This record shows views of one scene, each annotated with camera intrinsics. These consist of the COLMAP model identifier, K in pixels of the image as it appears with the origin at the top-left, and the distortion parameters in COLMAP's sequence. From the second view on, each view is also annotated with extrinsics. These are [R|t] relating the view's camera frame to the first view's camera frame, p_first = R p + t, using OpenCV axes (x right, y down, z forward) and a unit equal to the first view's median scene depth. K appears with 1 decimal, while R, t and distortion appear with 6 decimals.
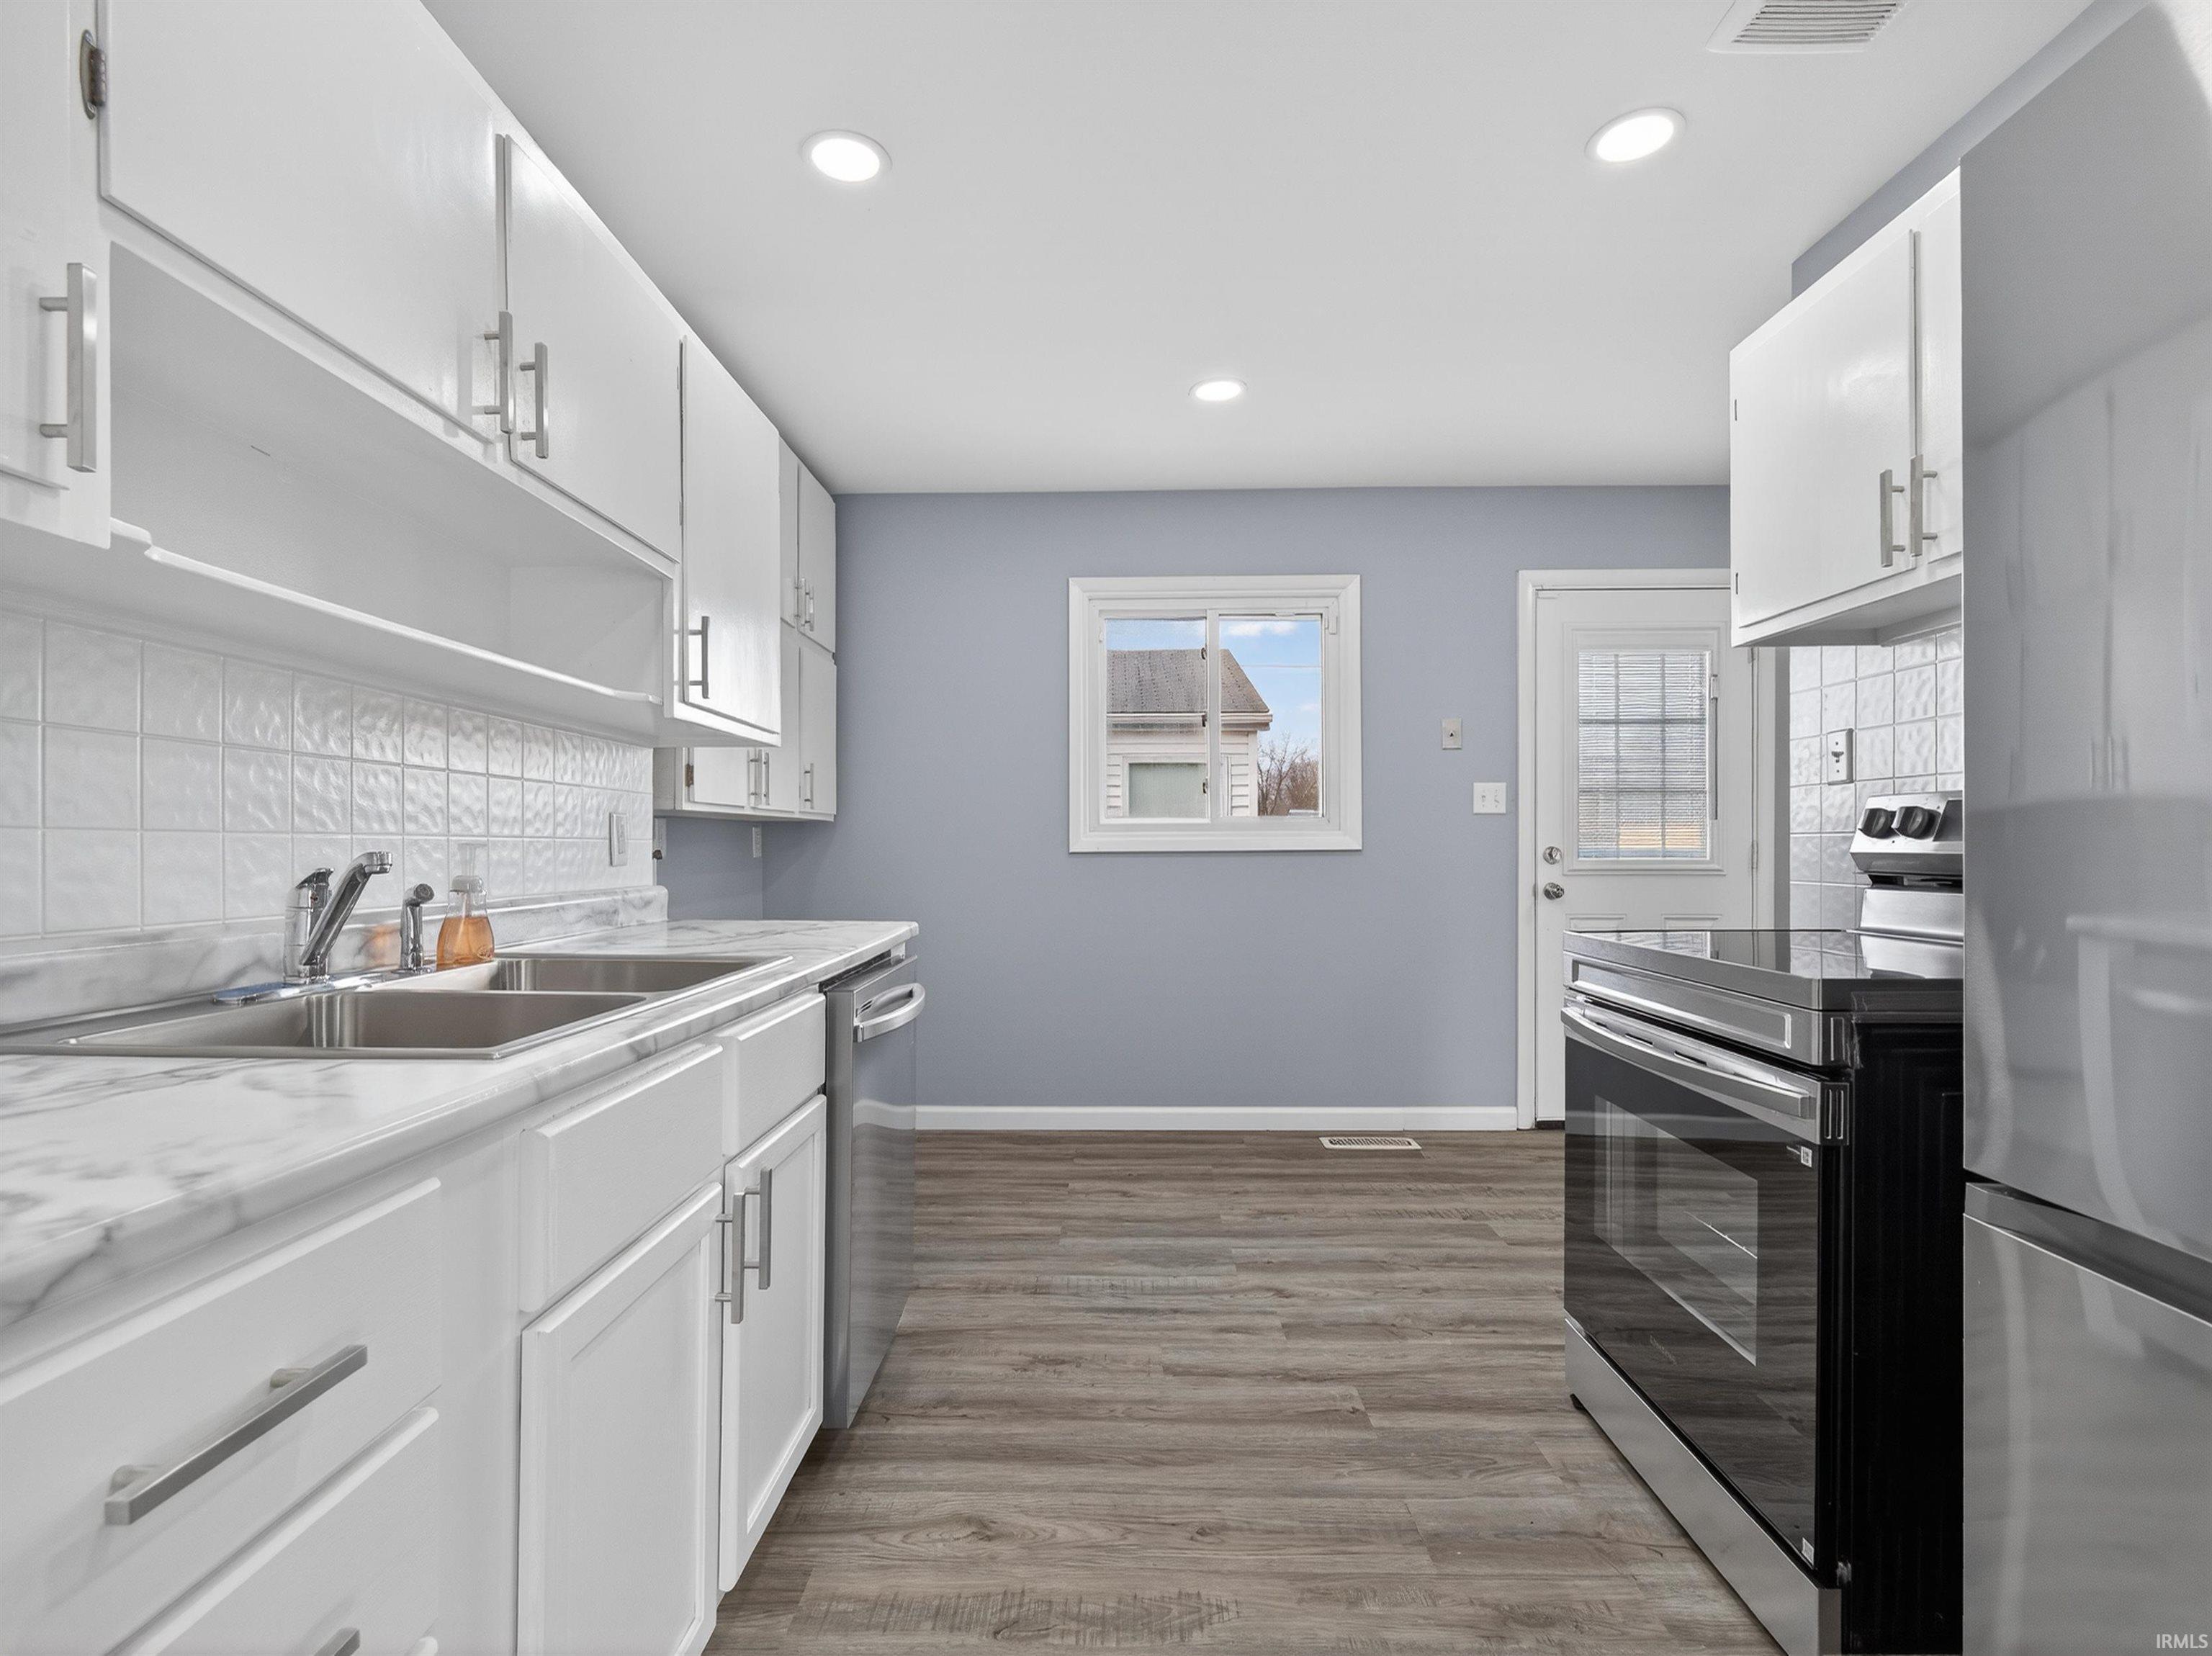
lens RADIAL K [[1049.6, 0, 1089.4], [0, 1049.6, 827.5], [0, 0, 1]] dist [-0.001402, -0.000843]
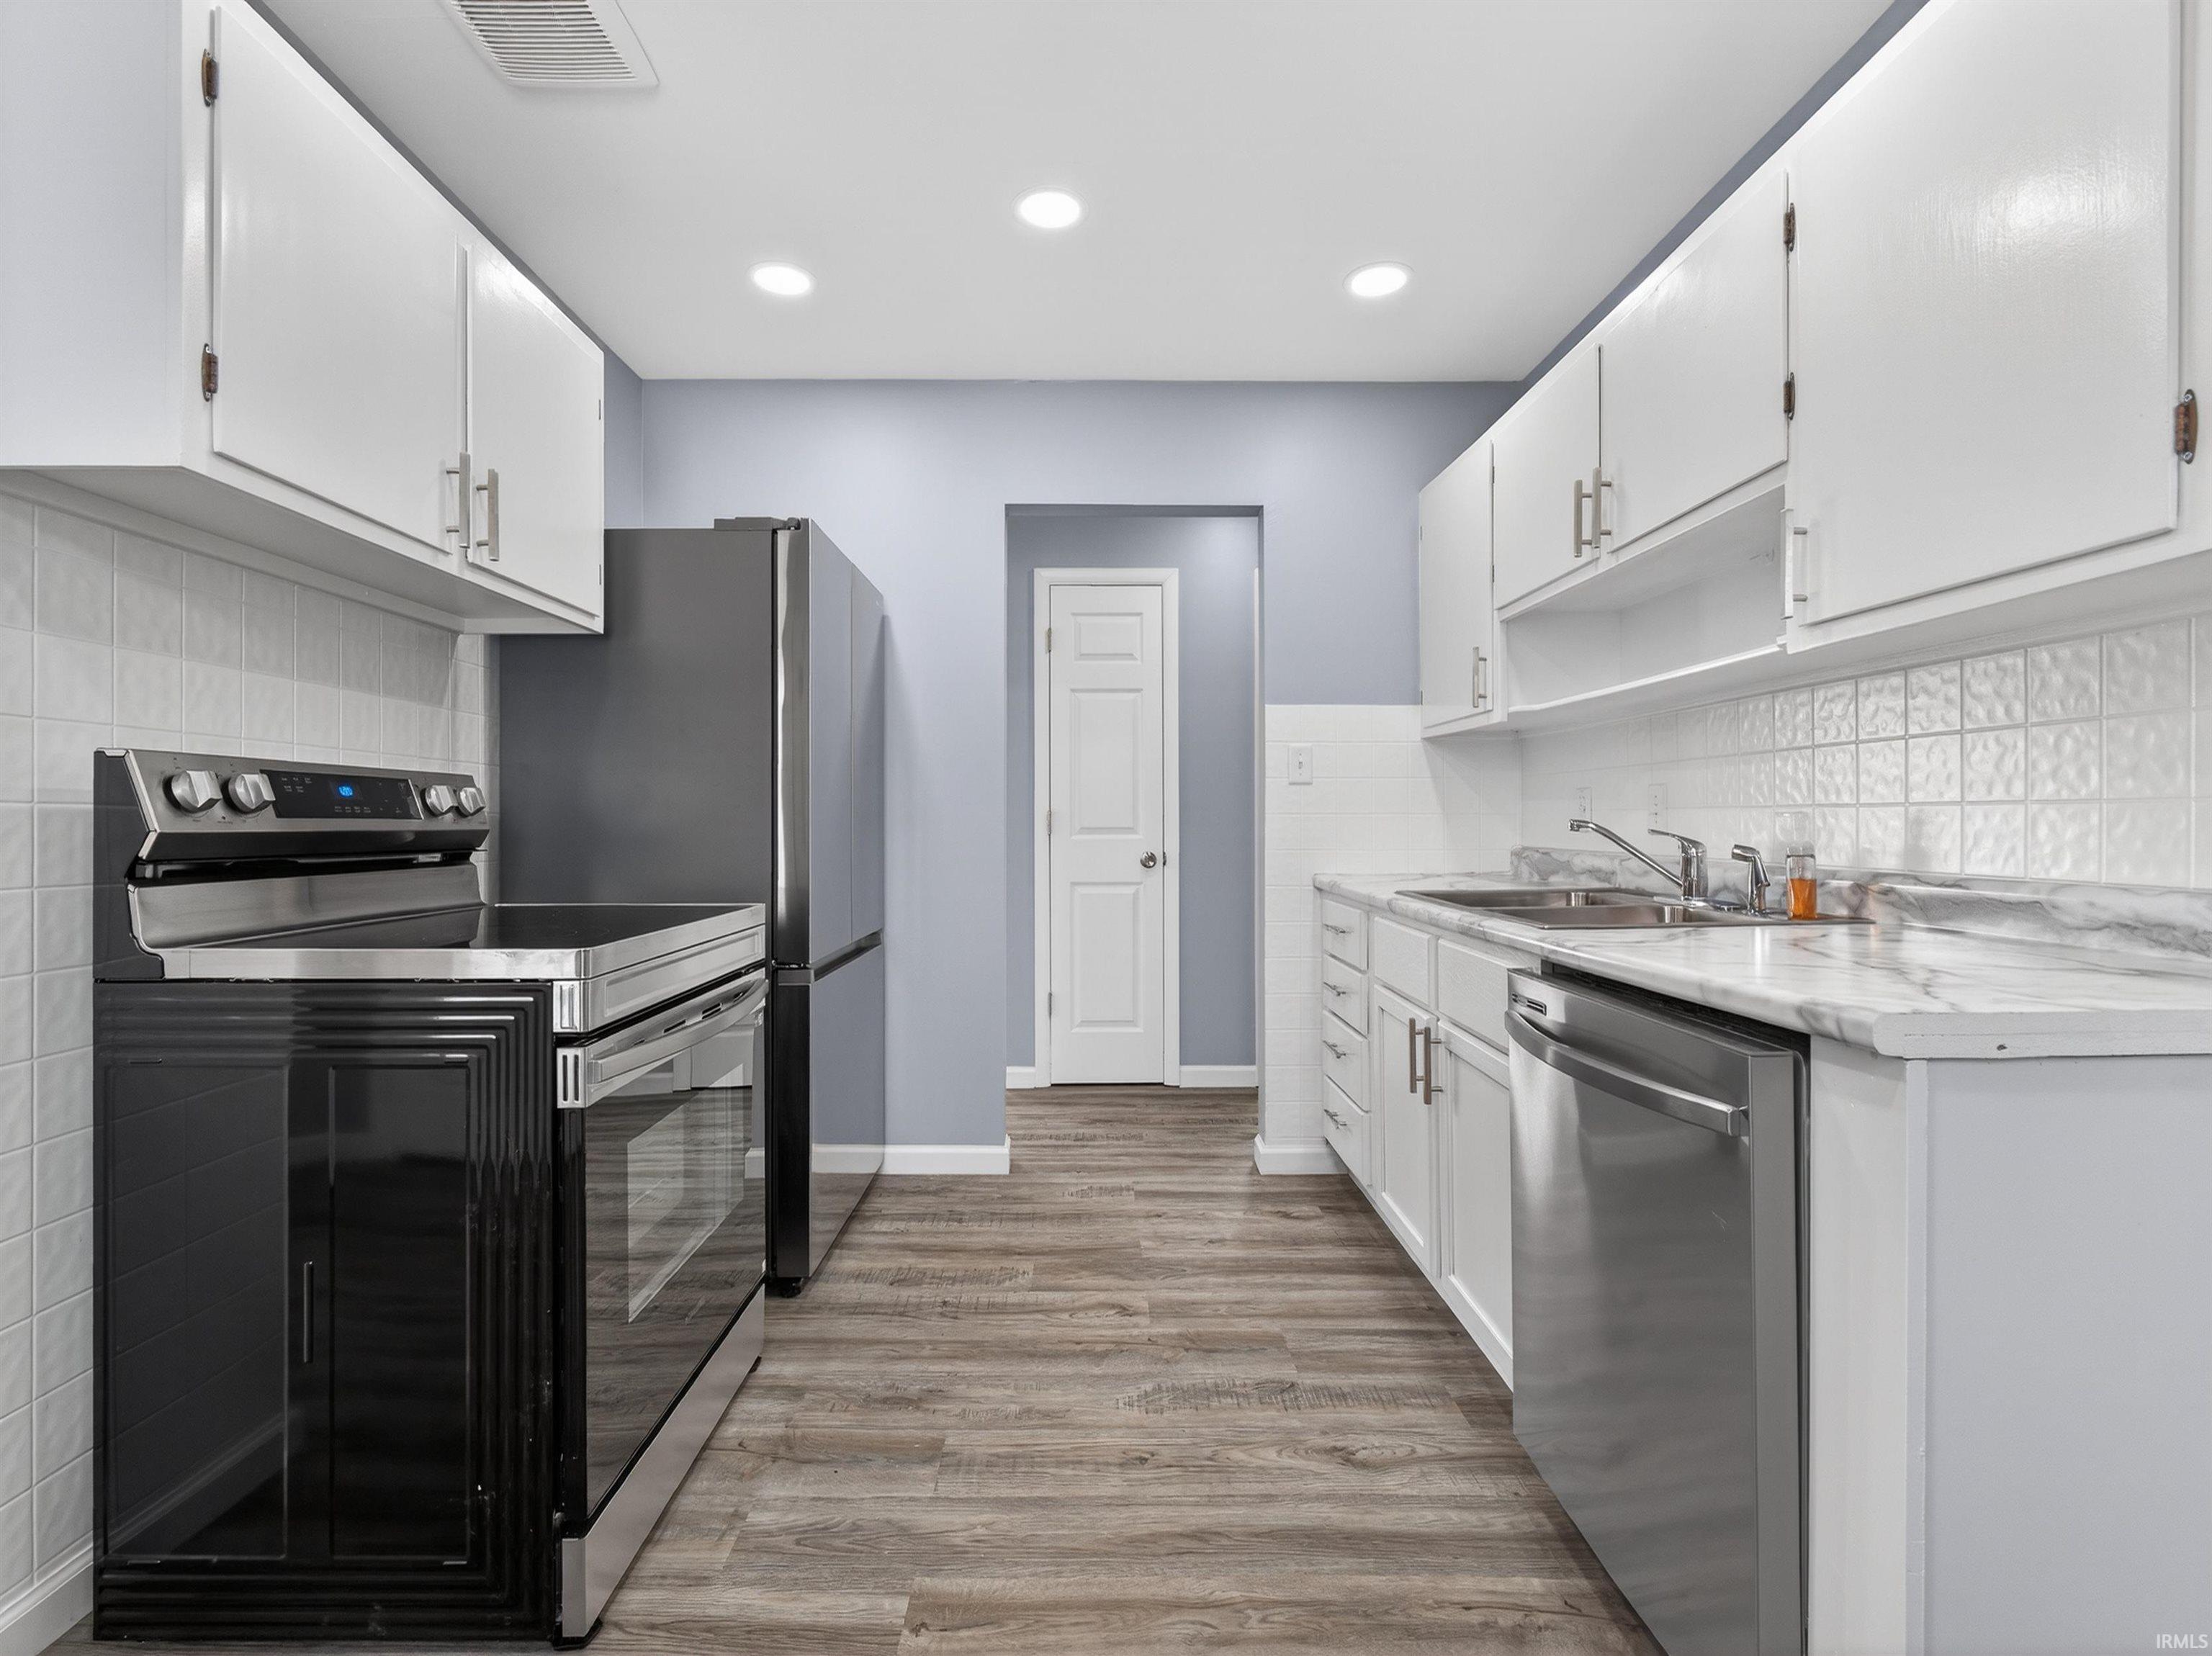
lens RADIAL K [[1044.3, 0, 1090.8], [0, 1044.3, 829.4], [0, 0, 1]] dist [-0.002770, -0.000872]
pose [[-0.999373, 0.007111, -0.034694, 0.192212], [0.007518, 0.999904, -0.011634, 0.040296], [0.034608, -0.011887, -0.999330, 2.064878]]
